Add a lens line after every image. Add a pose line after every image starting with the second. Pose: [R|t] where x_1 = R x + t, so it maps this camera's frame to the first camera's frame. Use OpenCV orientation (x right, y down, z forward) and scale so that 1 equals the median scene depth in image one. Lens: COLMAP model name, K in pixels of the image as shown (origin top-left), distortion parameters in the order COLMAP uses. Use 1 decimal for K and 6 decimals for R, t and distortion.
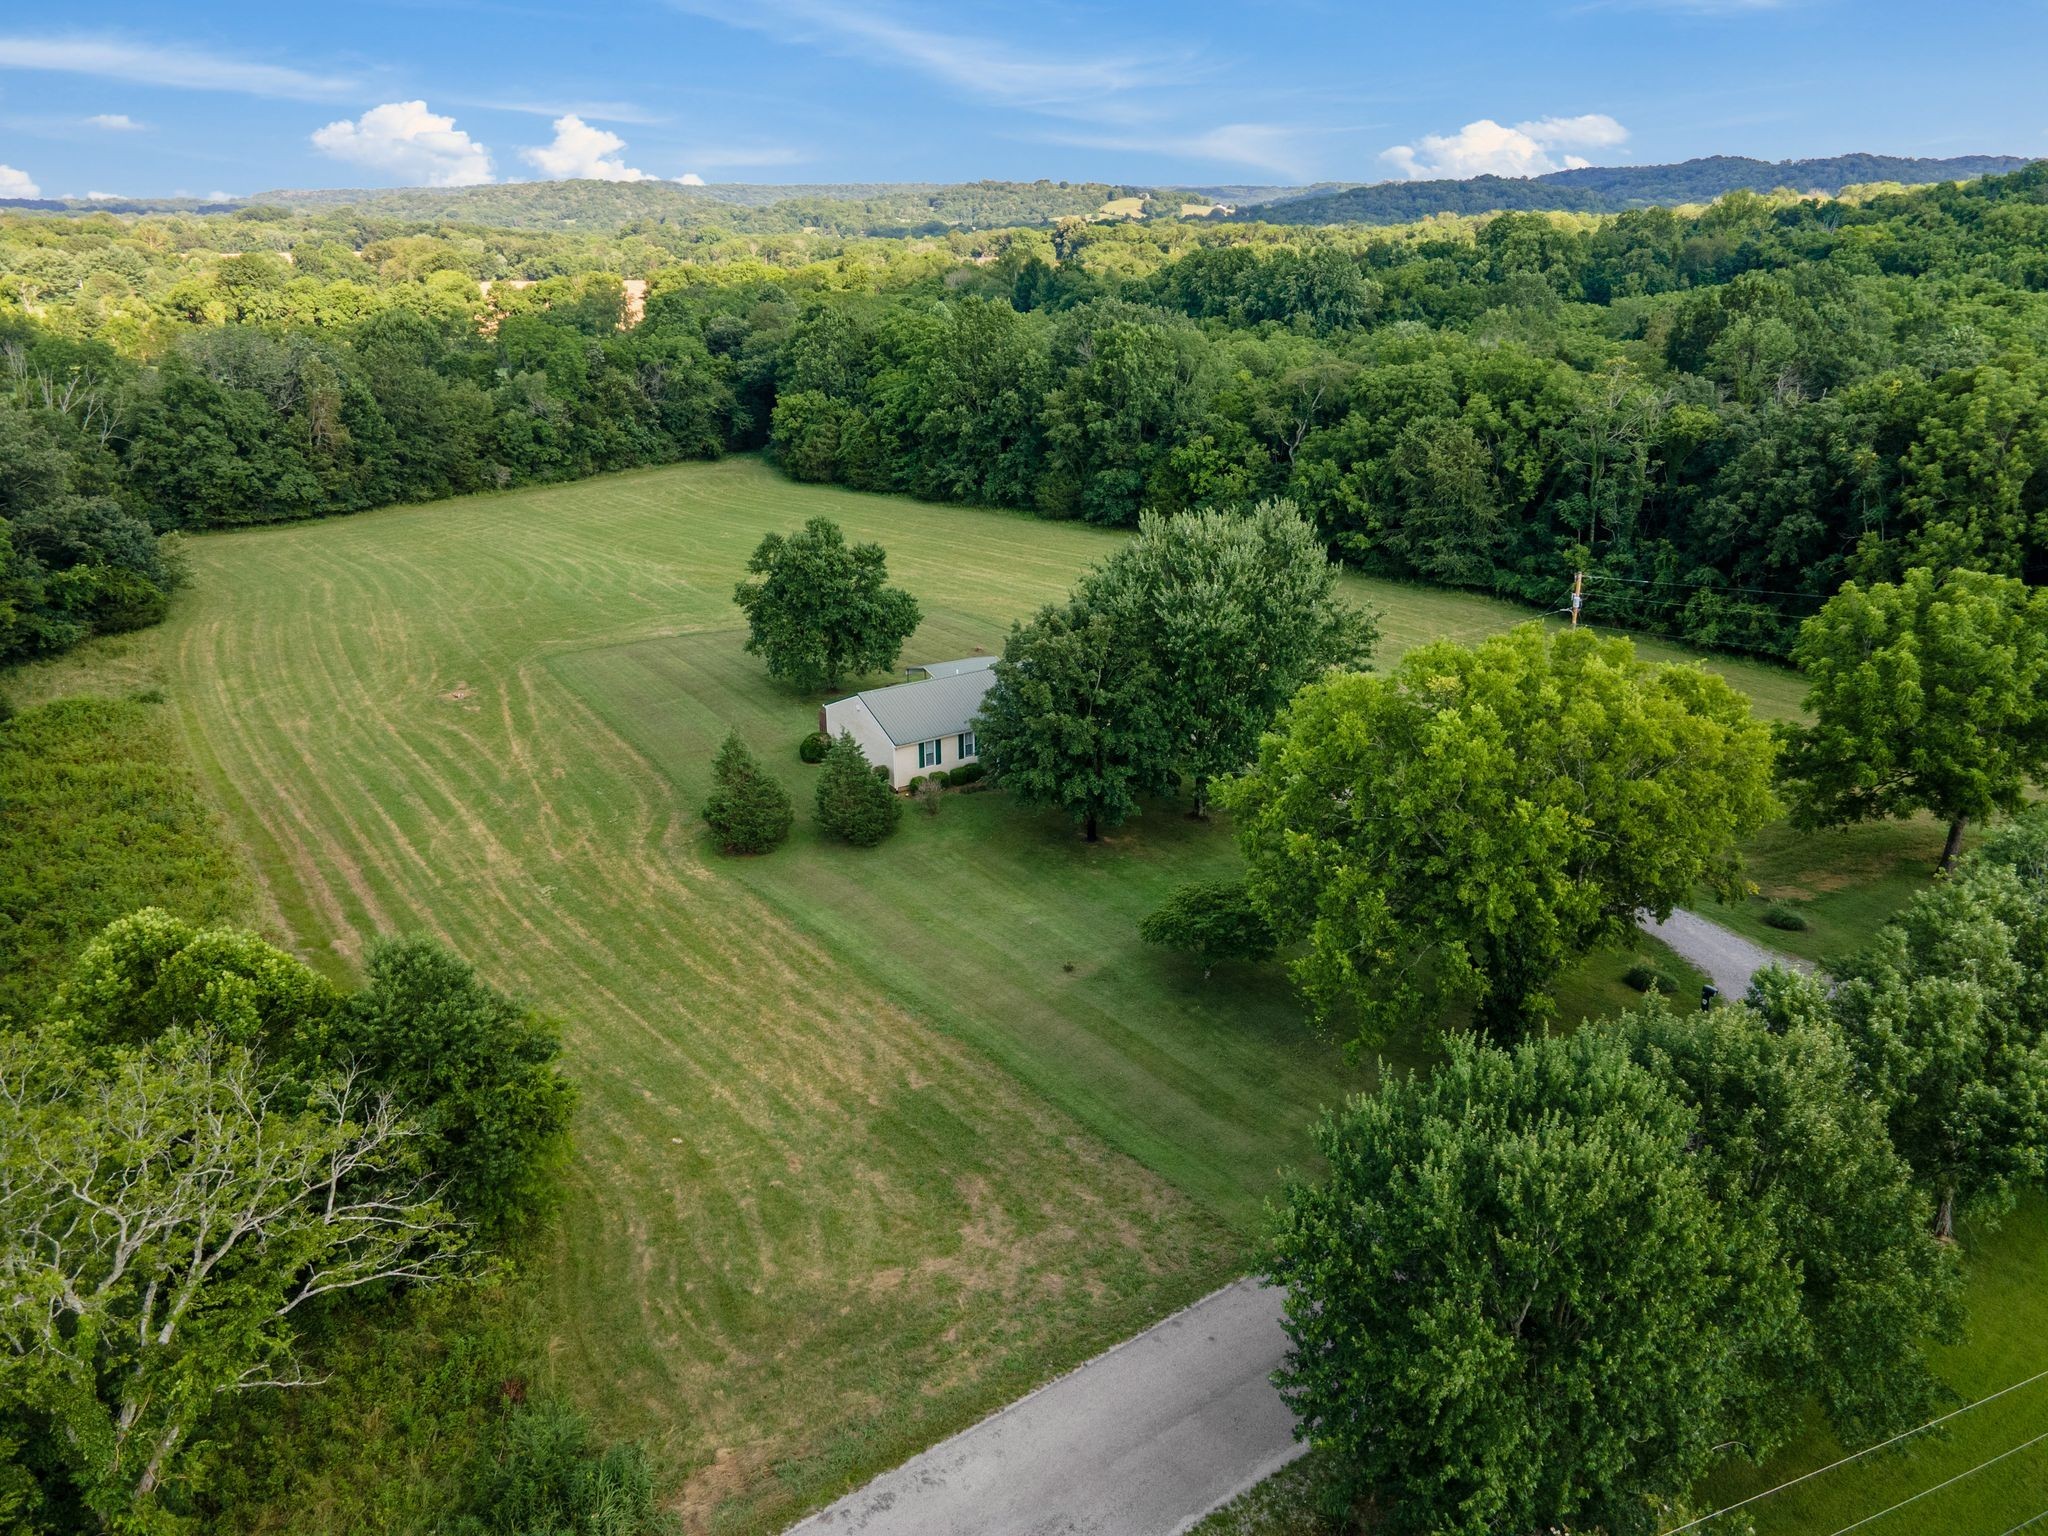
lens RADIAL K [[1484.3, 0, 1014.3], [0, 1484.3, 757.5], [0, 0, 1]] dist [0.038819, 0.021568]
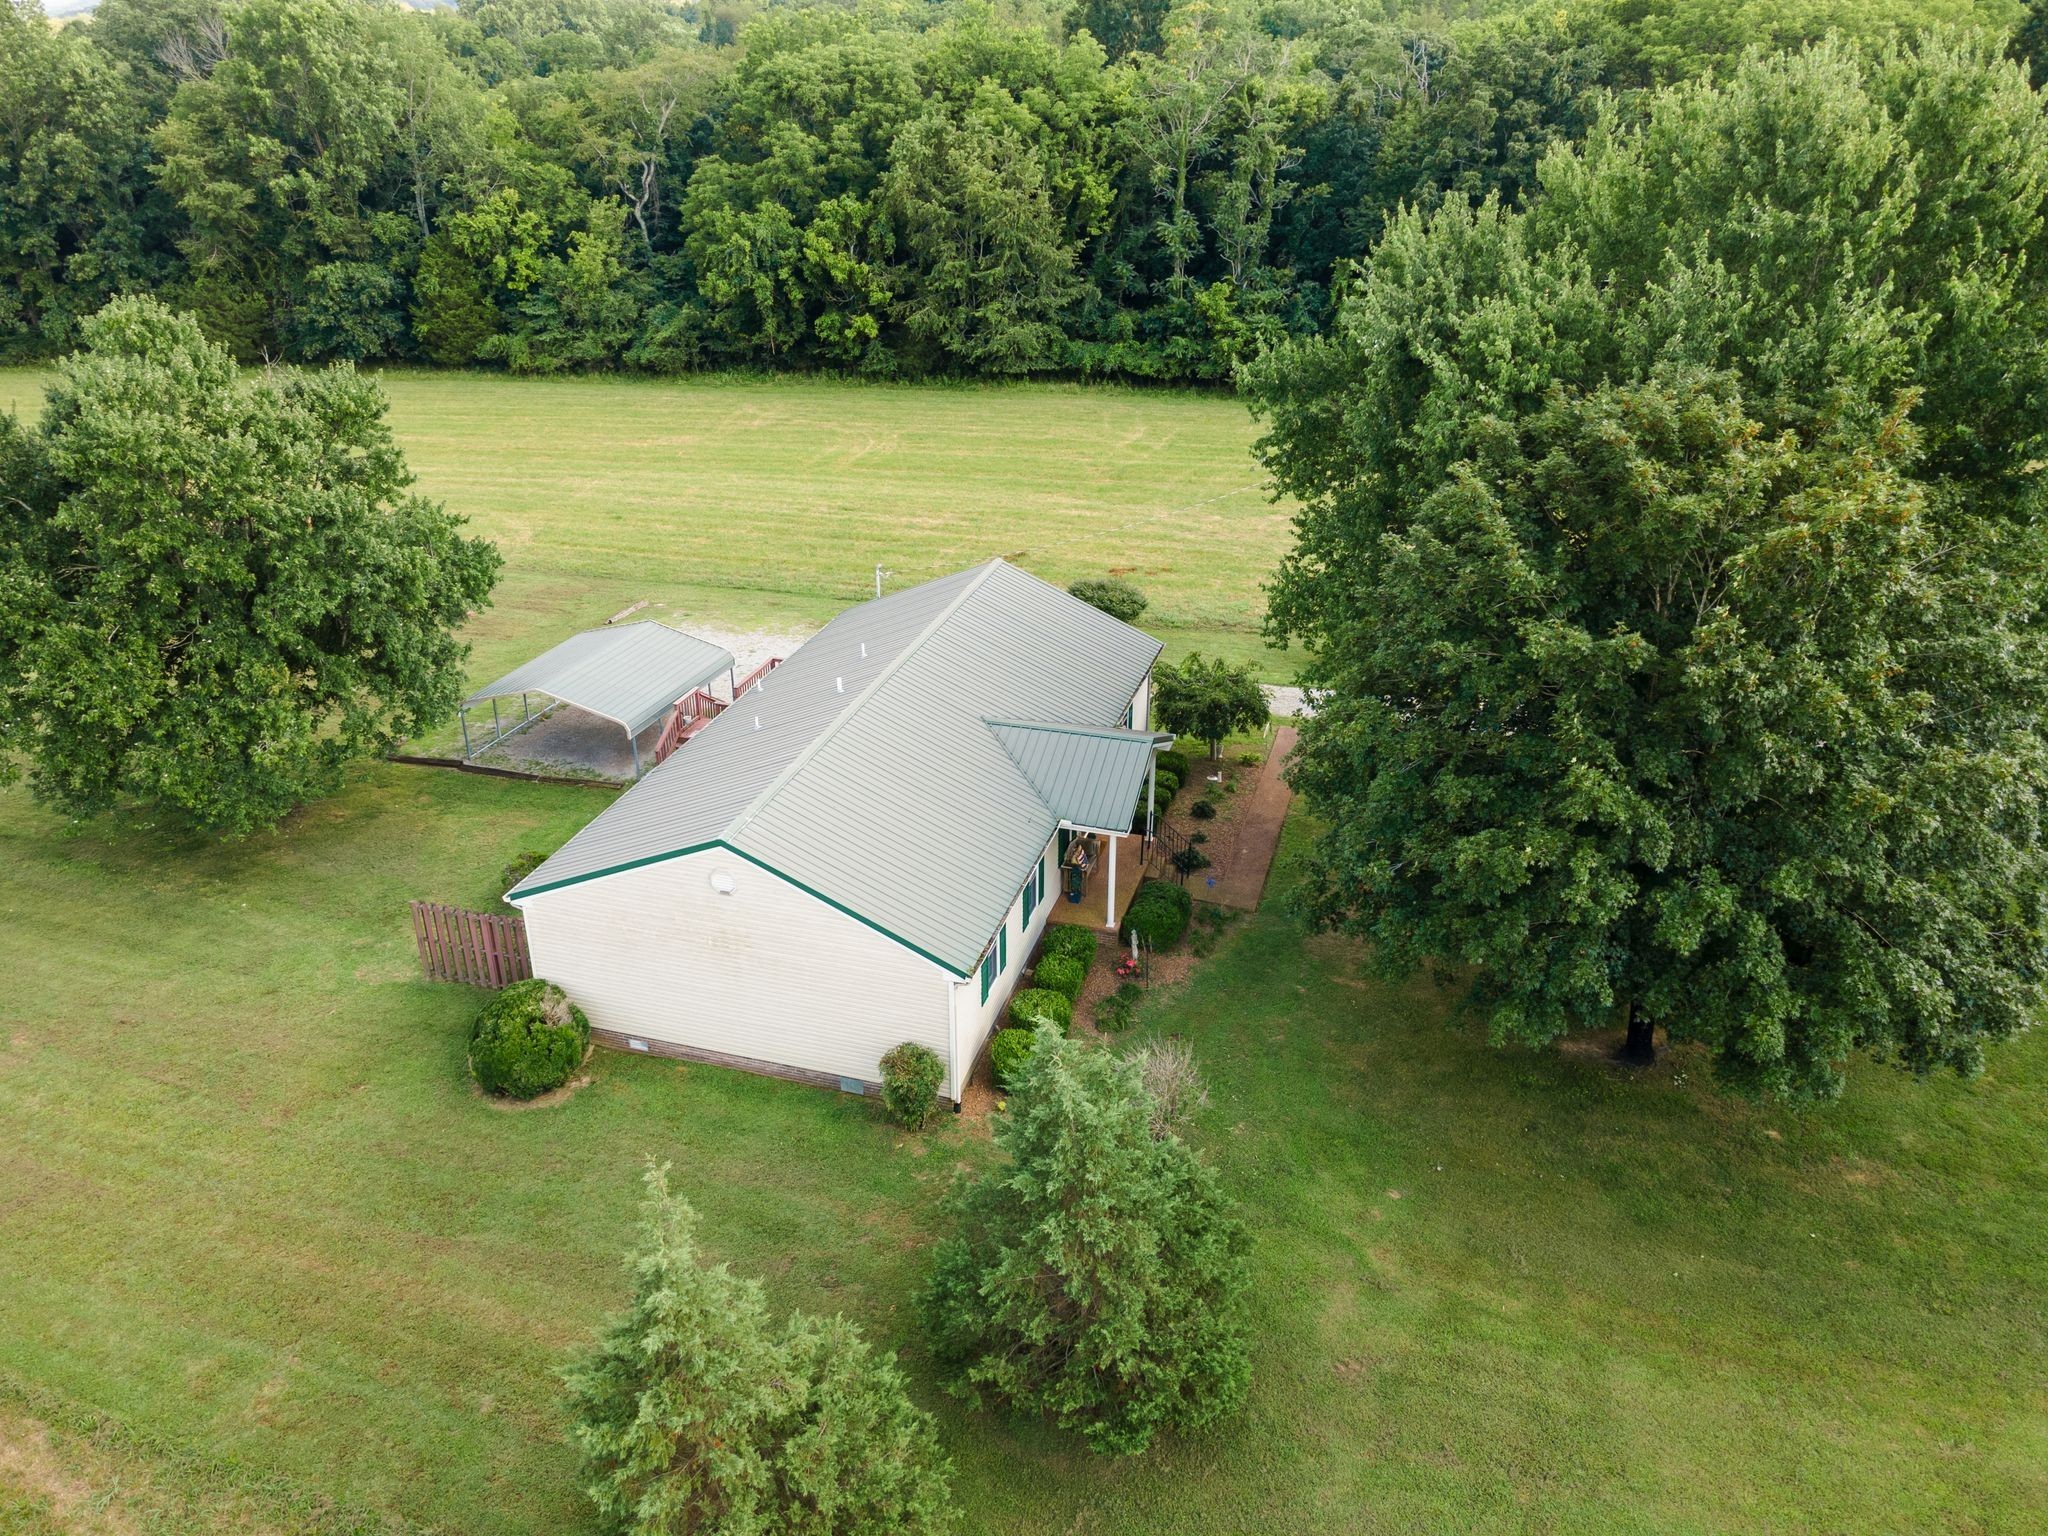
lens RADIAL K [[1484.3, 0, 1023.6], [0, 1484.3, 756.3], [0, 0, 1]] dist [0.038819, 0.021568]
pose [[0.771389, -0.273319, 0.574679, -0.120840], [0.217255, 0.961919, 0.165871, -0.051050], [-0.598130, -0.003099, 0.801393, 0.389172]]
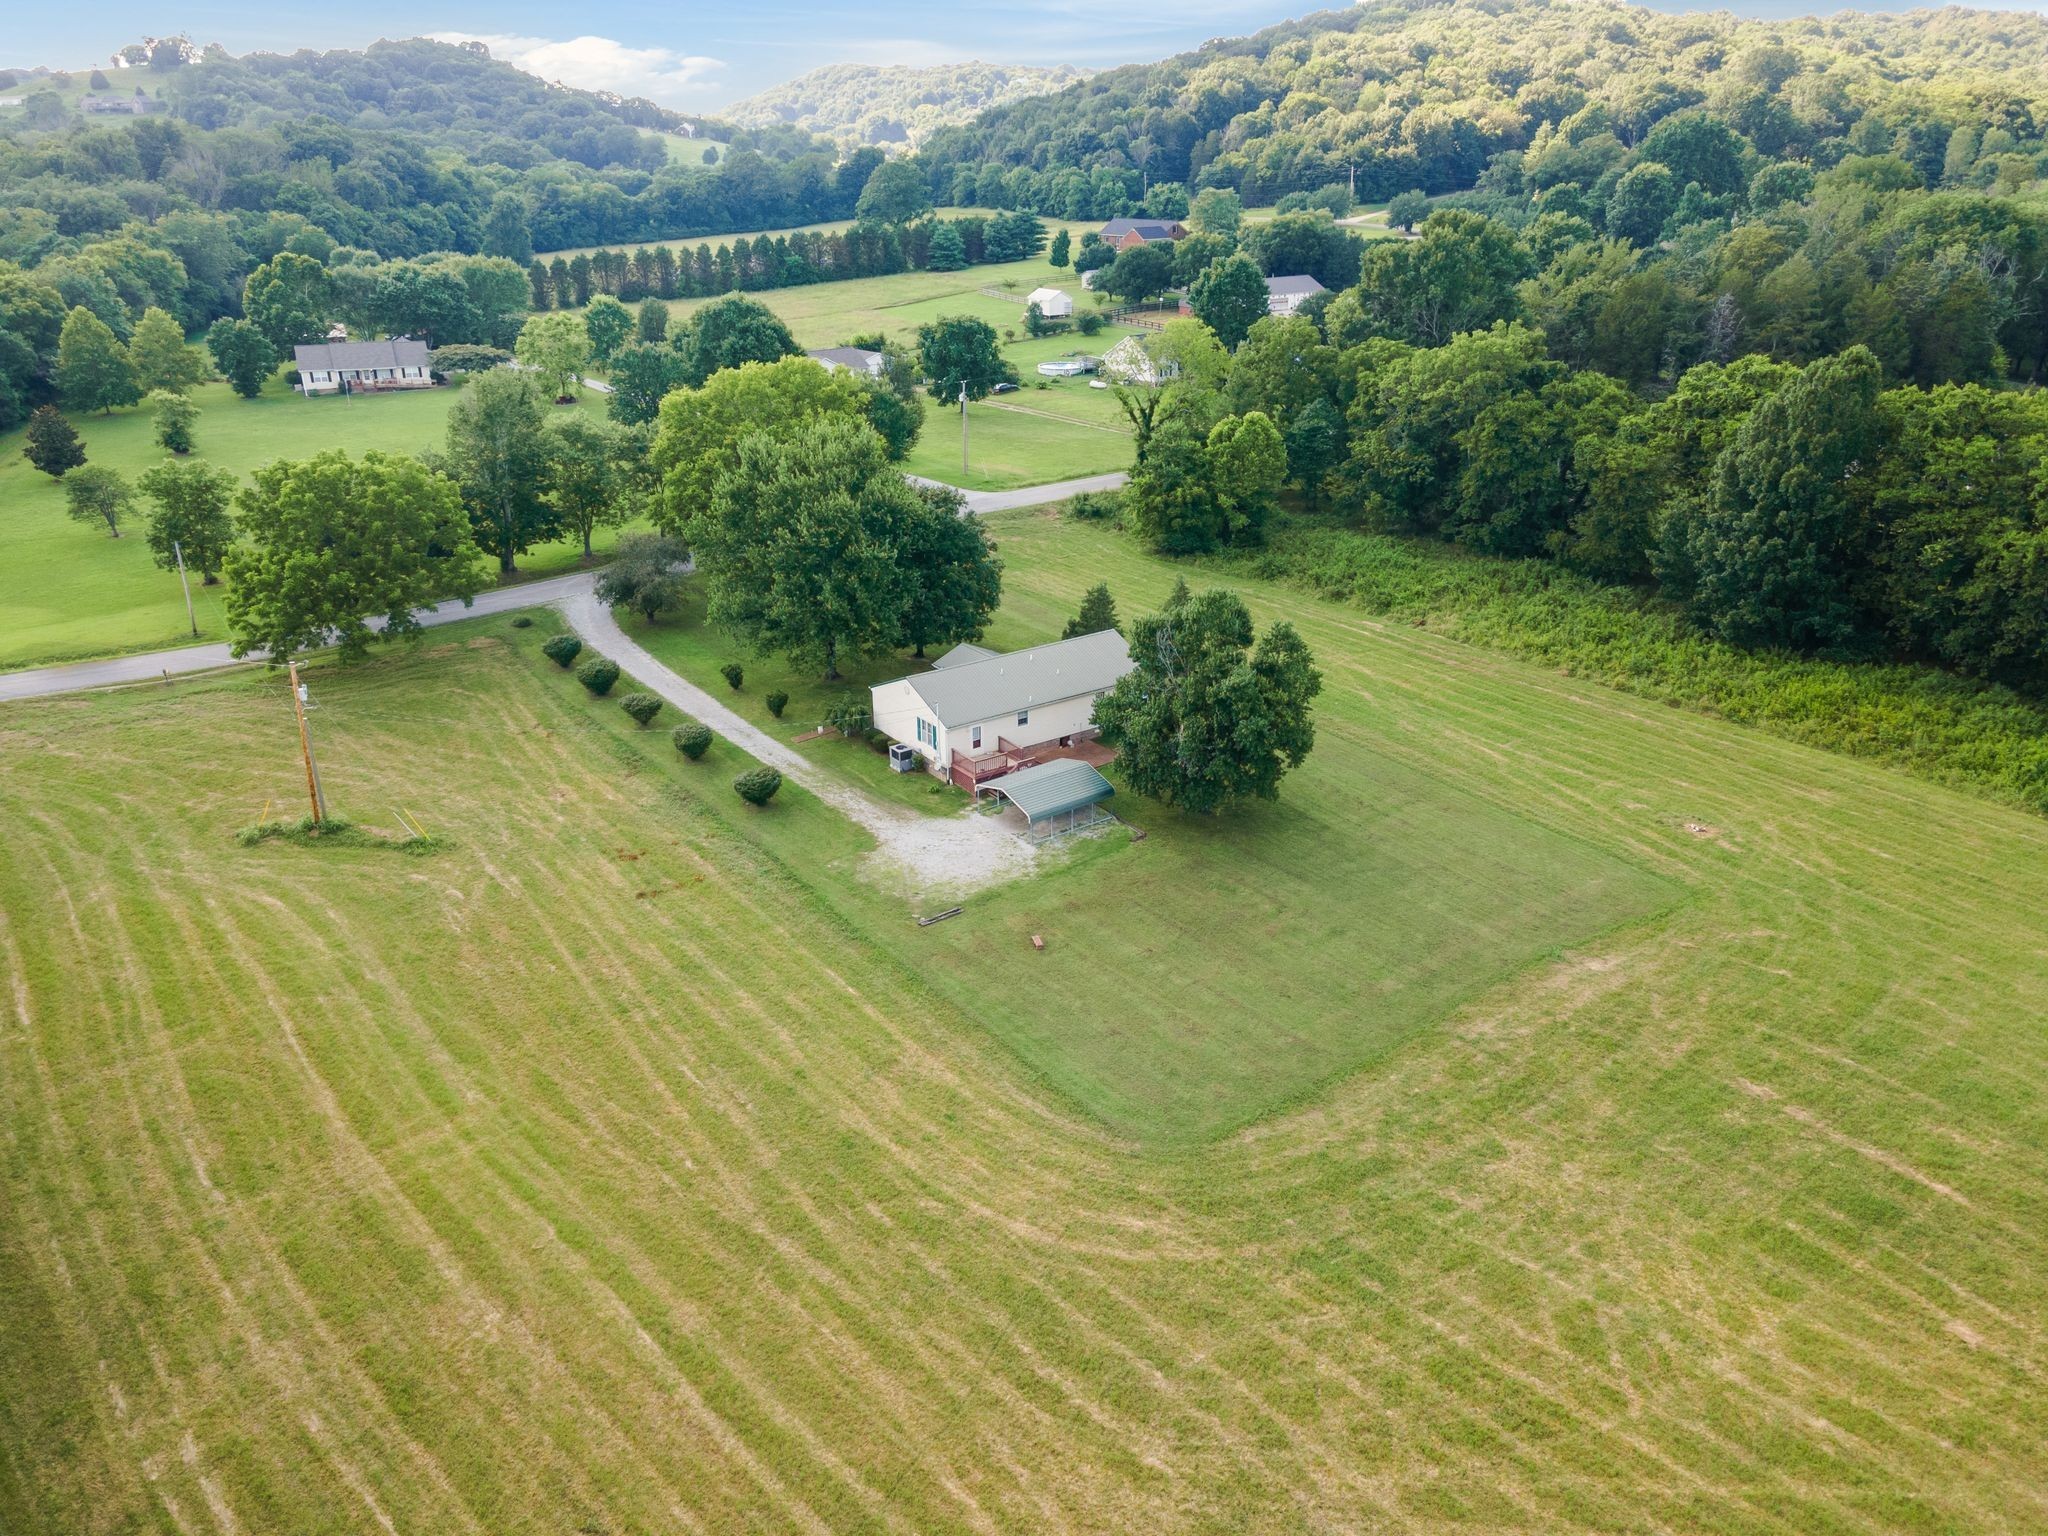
lens RADIAL K [[1484.3, 0, 1012.9], [0, 1484.3, 779.5], [0, 0, 1]] dist [0.038819, 0.021568]
pose [[-0.999521, 0.024518, -0.018907, -0.002411], [0.004882, 0.727821, 0.685749, -0.394798], [0.030574, 0.685328, -0.727592, 1.019936]]
